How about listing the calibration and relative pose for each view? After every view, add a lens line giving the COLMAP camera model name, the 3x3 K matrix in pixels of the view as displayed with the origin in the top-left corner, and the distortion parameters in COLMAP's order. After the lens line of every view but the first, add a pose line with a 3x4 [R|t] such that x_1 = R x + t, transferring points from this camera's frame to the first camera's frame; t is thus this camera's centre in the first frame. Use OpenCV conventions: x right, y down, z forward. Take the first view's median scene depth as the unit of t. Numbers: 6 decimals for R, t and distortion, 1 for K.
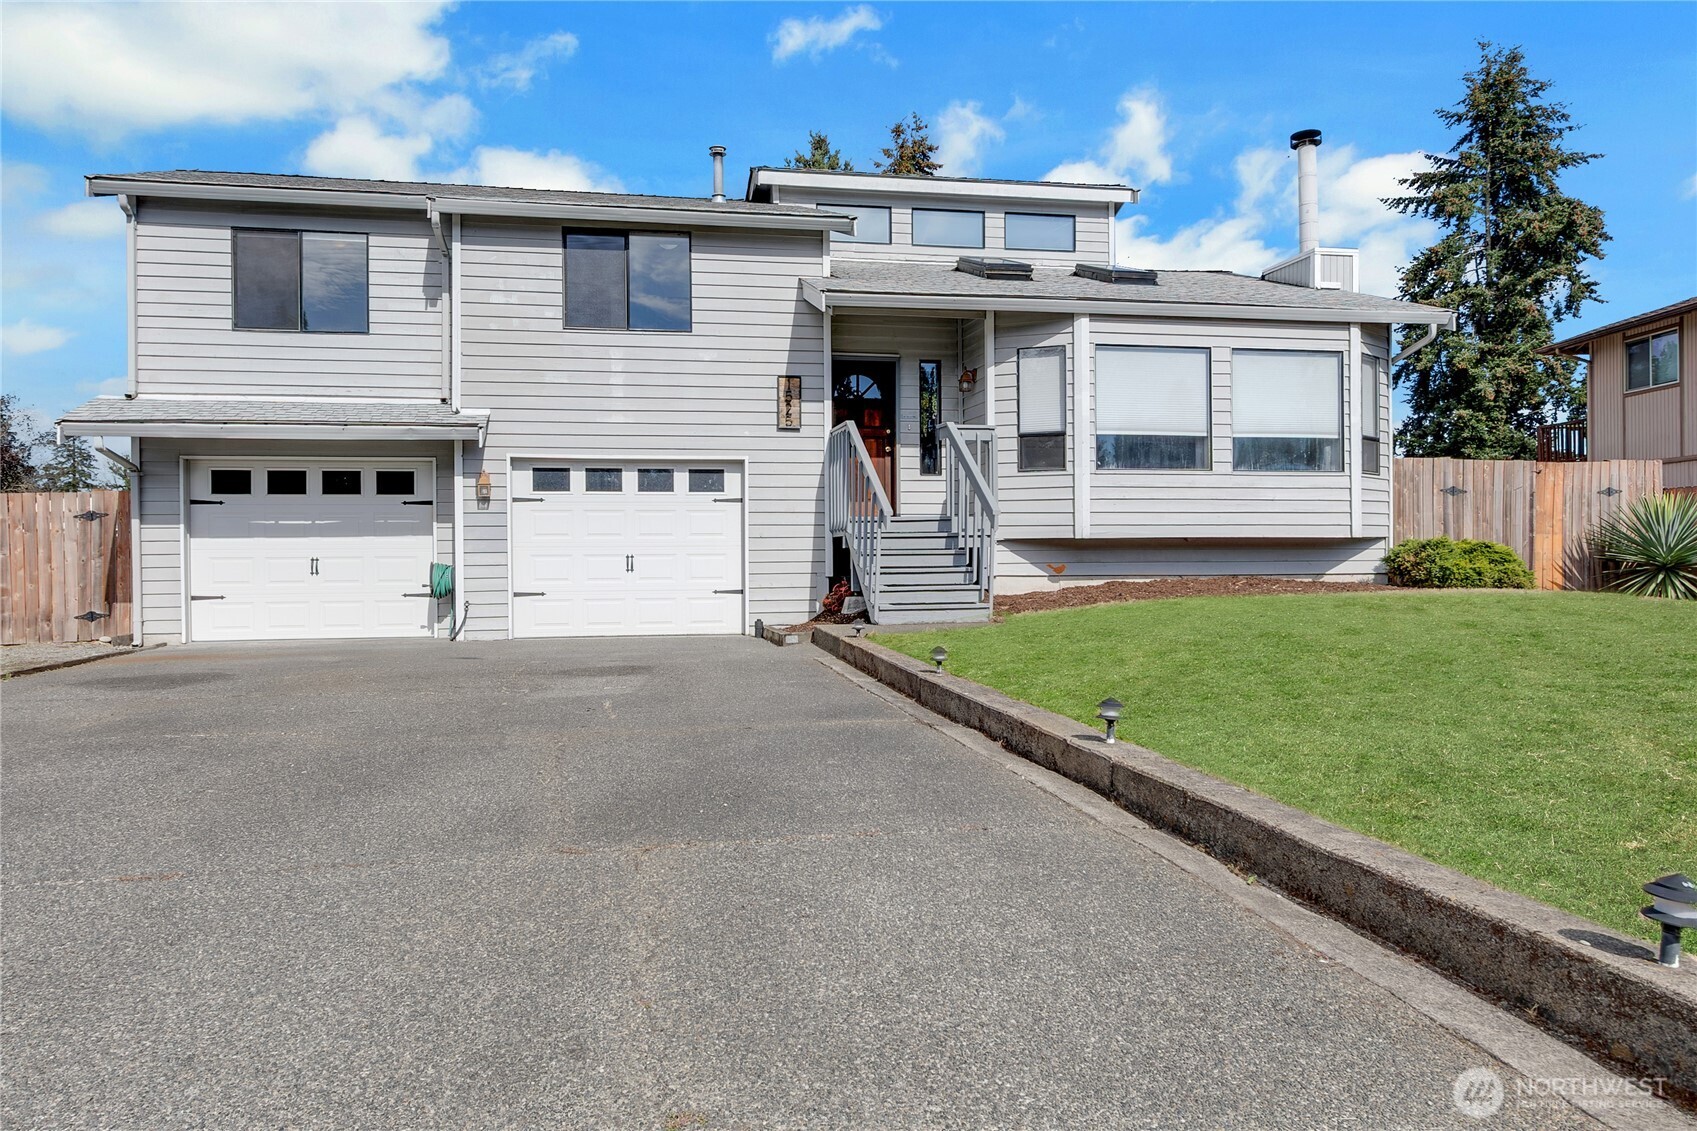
lens RADIAL K [[1133.3, 0, 850.8], [0, 1133.3, 564.4], [0, 0, 1]] dist [-0.006324, -0.002577]
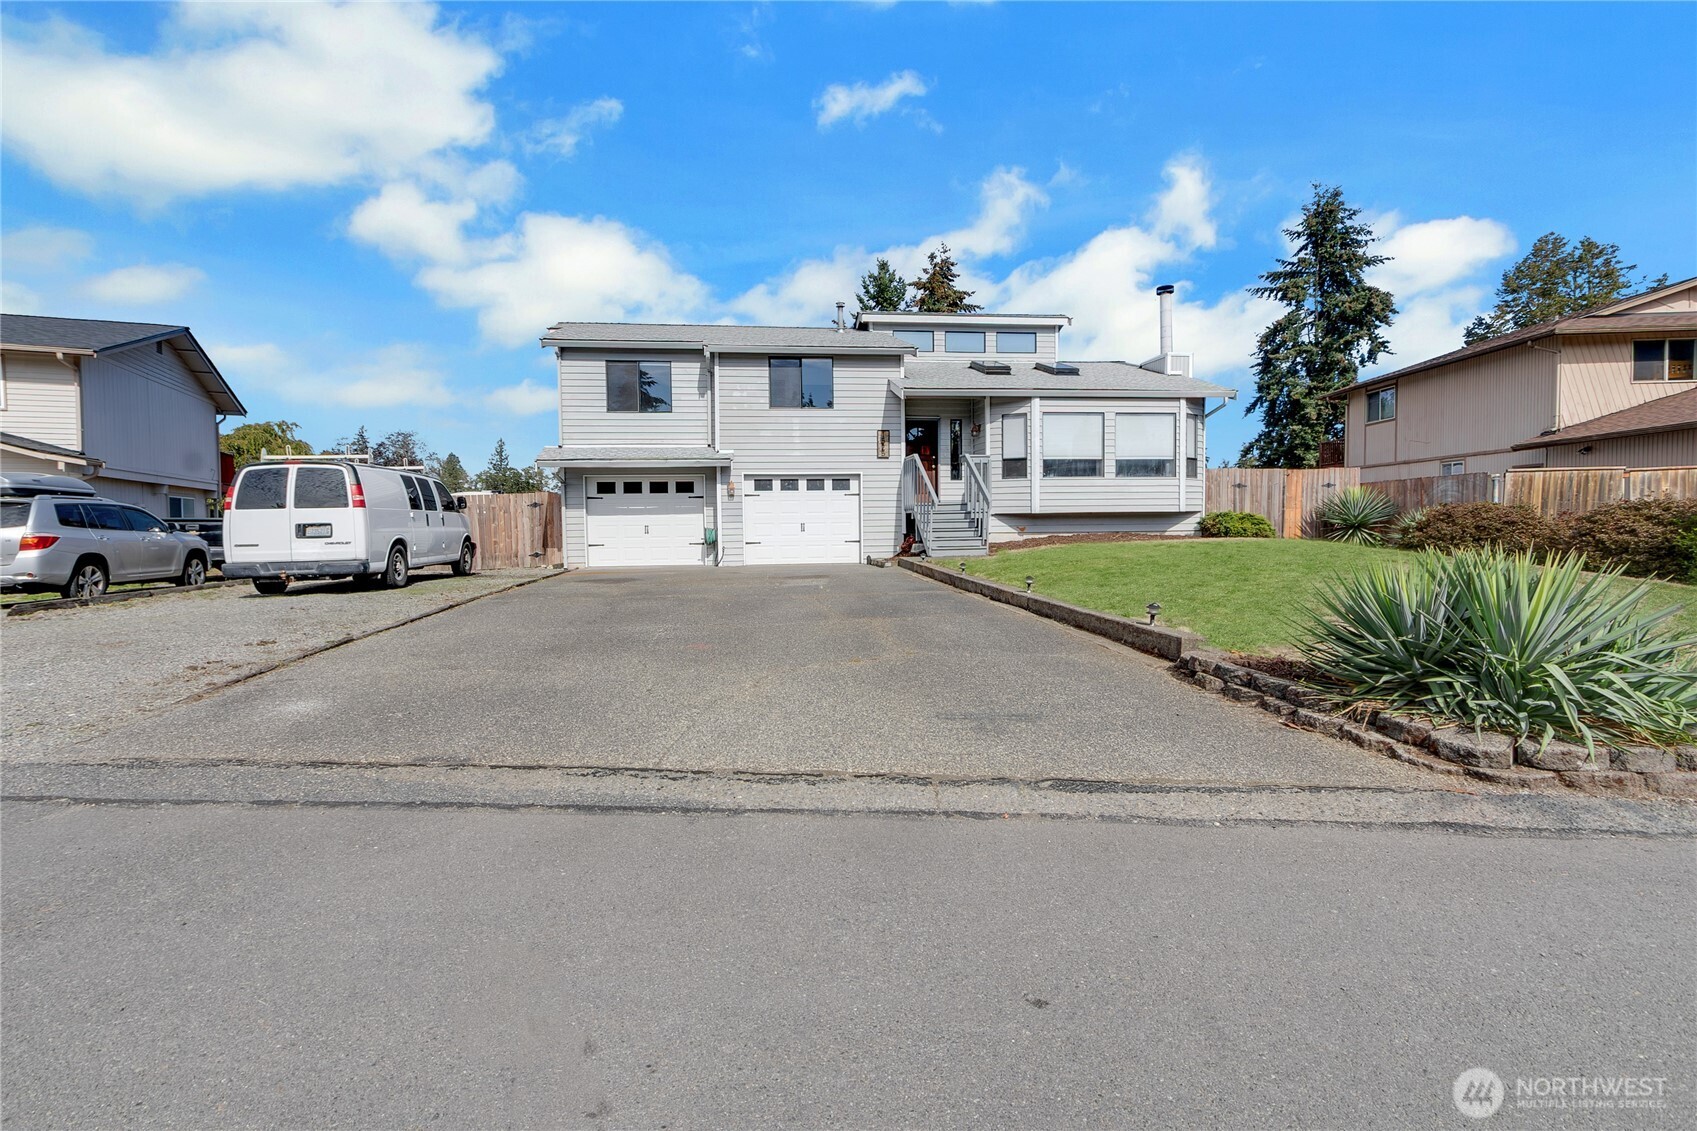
lens RADIAL K [[784.7, 0, 839.9], [0, 784.7, 562.8], [0, 0, 1]] dist [-0.005314, -0.000423]
pose [[0.997650, -0.002419, -0.068470, -0.035615], [0.005510, 0.998972, 0.044987, -0.000026], [0.068291, -0.045259, 0.996638, -0.343267]]
